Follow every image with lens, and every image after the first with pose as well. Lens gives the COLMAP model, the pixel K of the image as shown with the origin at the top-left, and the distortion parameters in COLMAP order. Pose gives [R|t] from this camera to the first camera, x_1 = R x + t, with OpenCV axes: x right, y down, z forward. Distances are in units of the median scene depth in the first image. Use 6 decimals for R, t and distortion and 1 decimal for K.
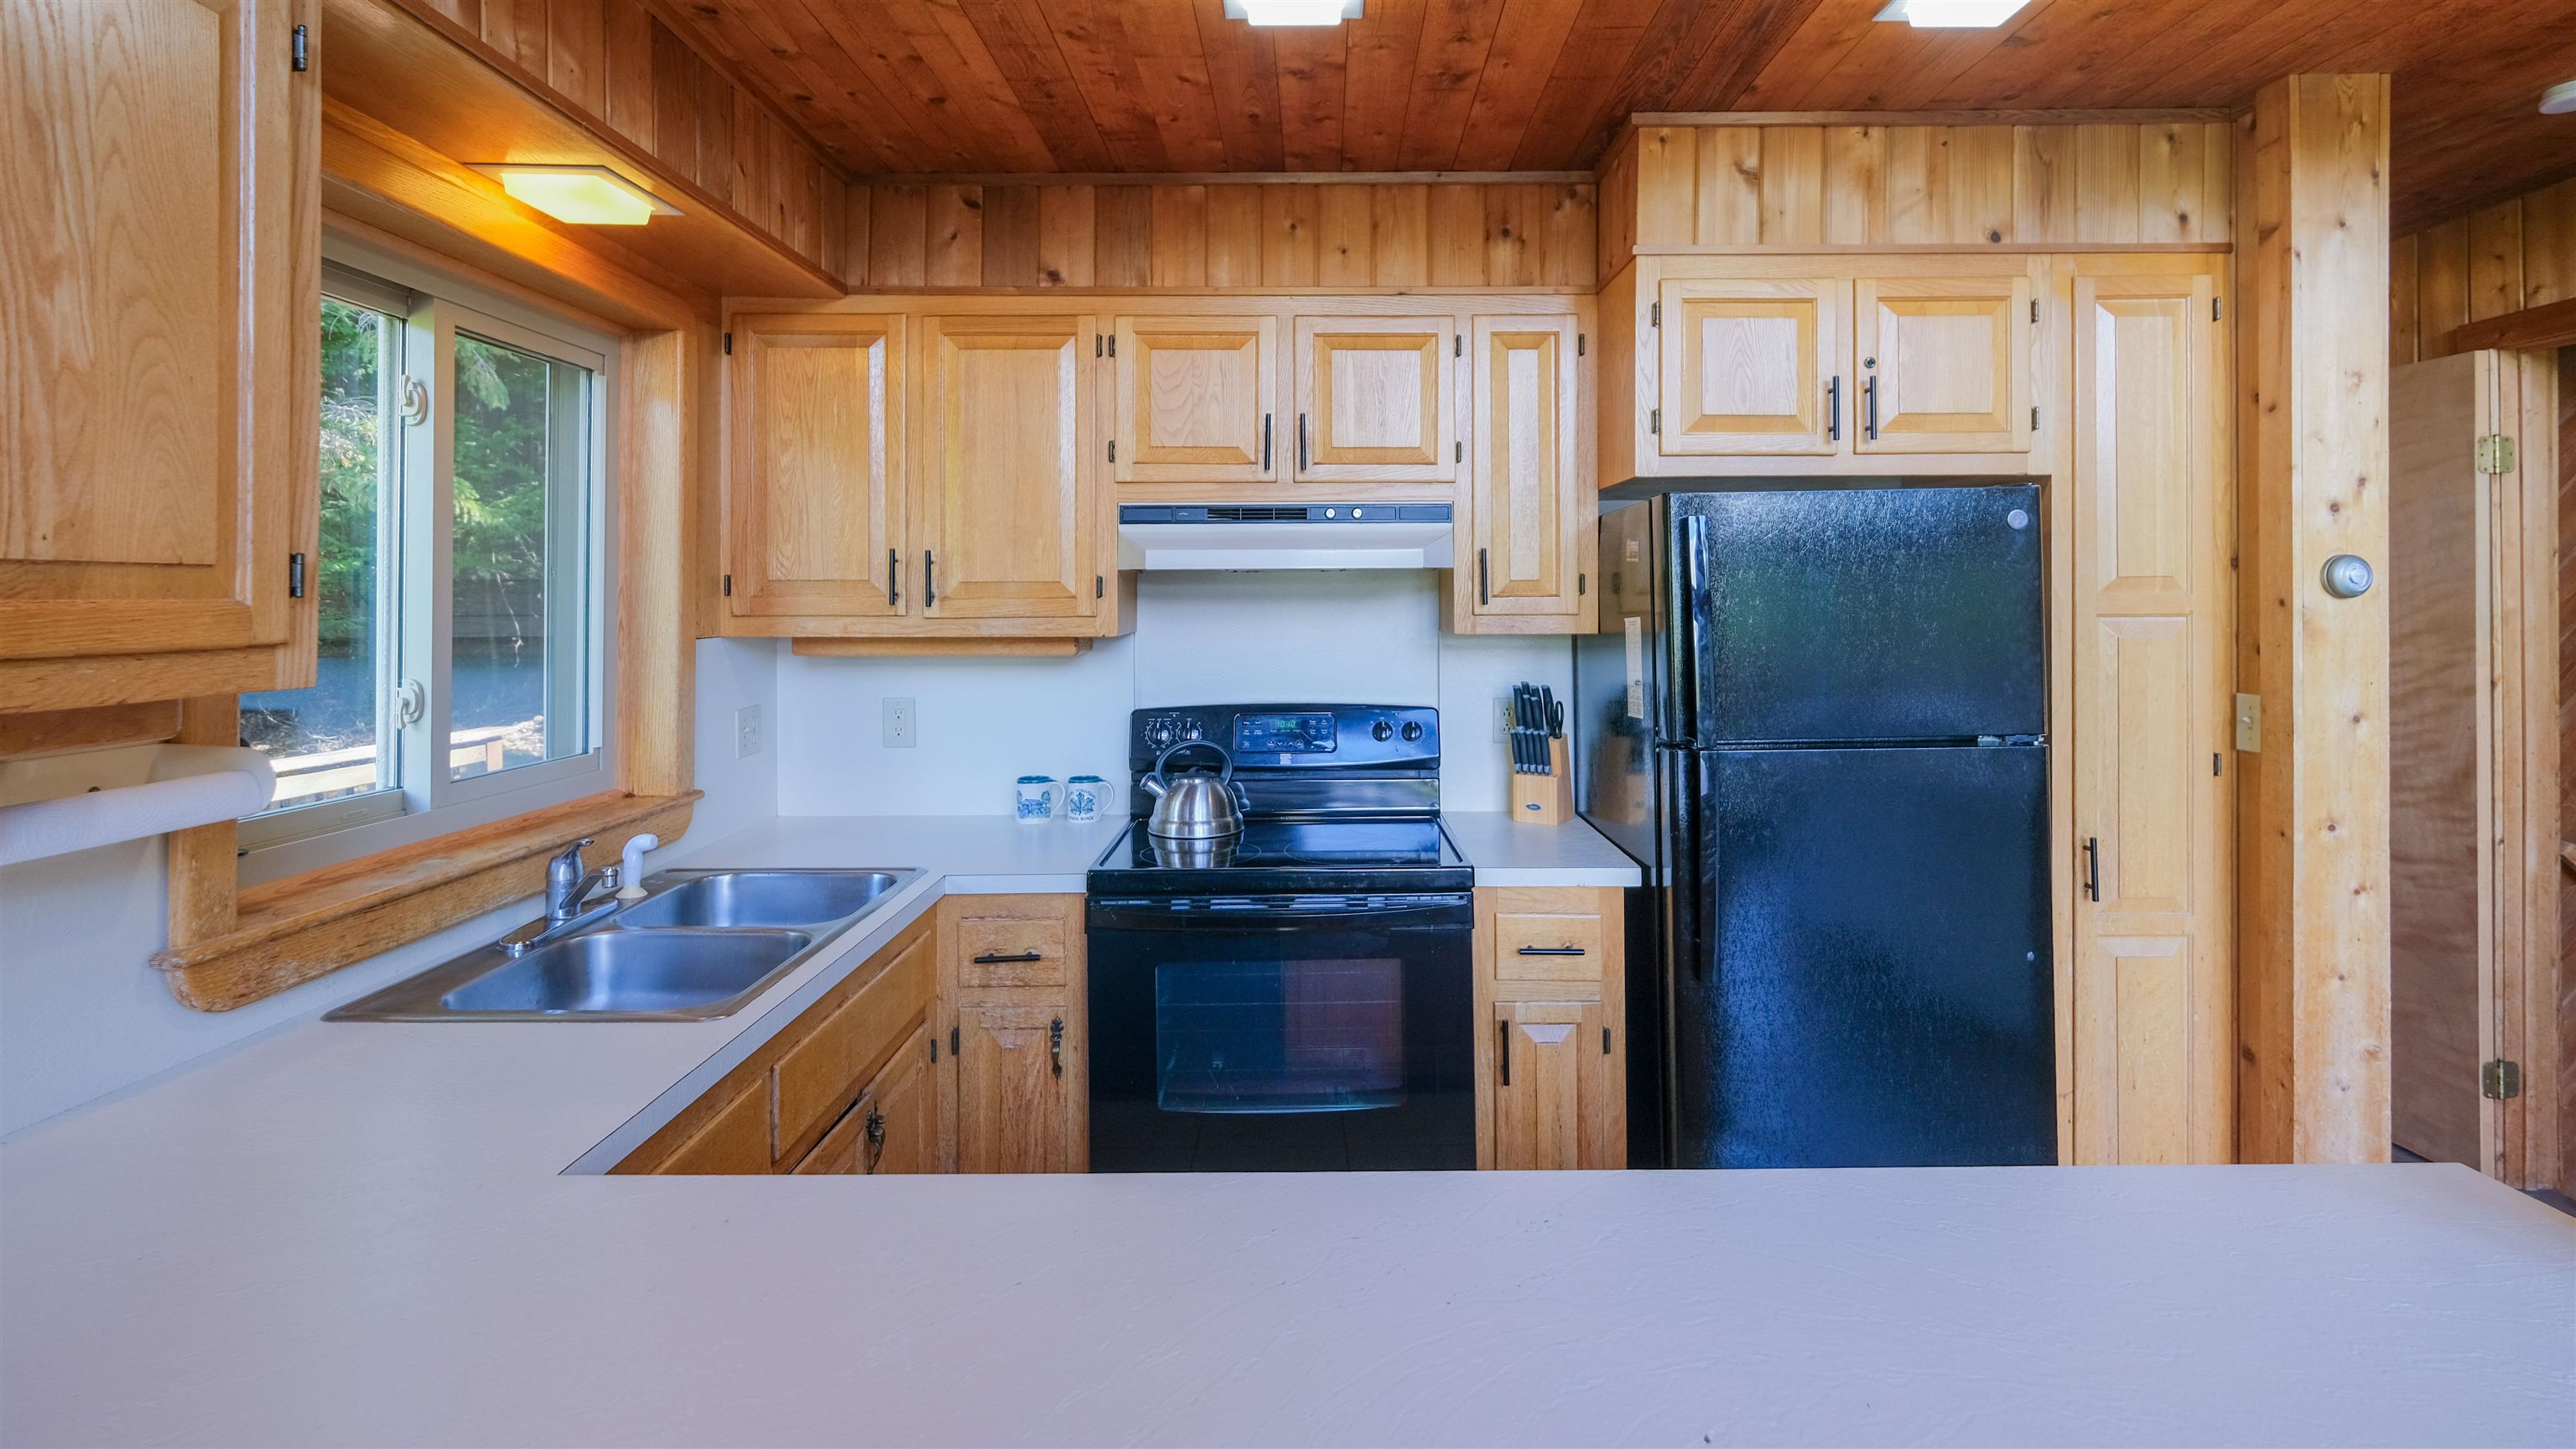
lens RADIAL K [[1149.2, 0, 1337.5], [0, 1149.2, 591.8], [0, 0, 1]] dist [-0.006534, 0.000008]
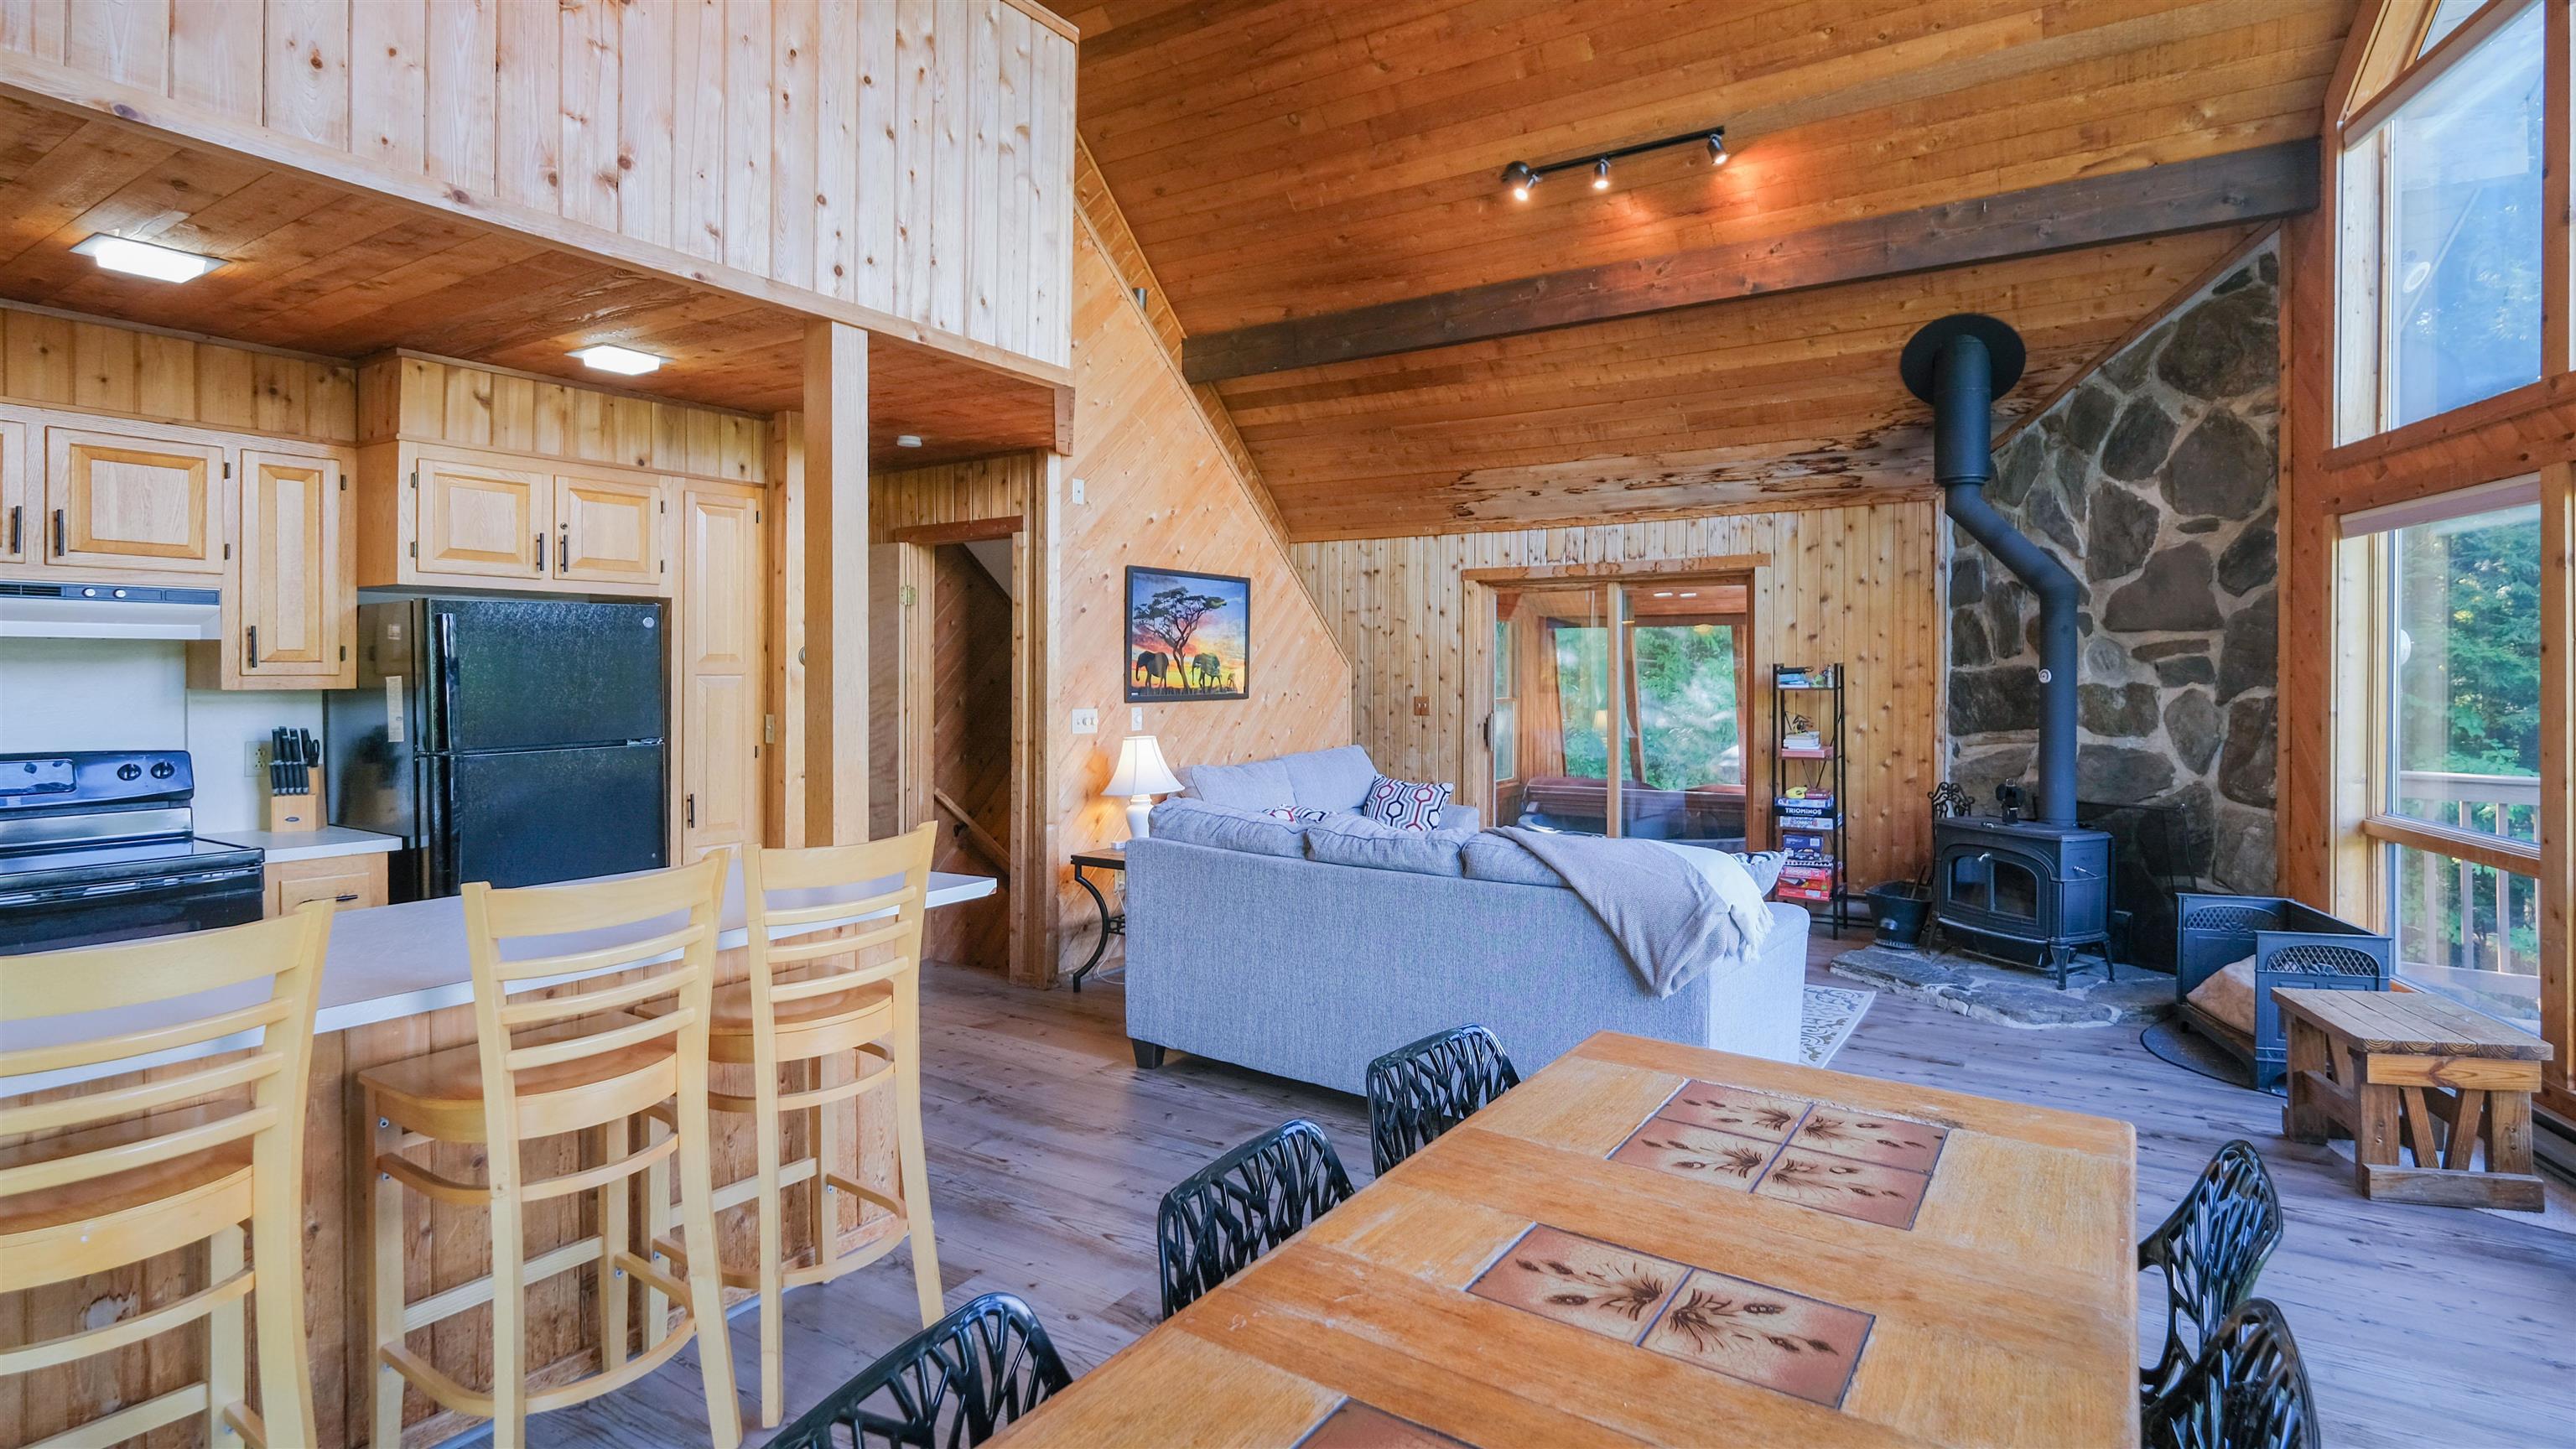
lens RADIAL K [[1199.3, 0, 1331.2], [0, 1199.3, 676.3], [0, 0, 1]] dist [-0.004107, 0.001316]
pose [[0.545946, 0.000681, 0.837820, -0.354911], [-0.010040, 0.999933, 0.005729, 0.000898], [-0.837760, -0.011540, 0.545917, -0.816528]]
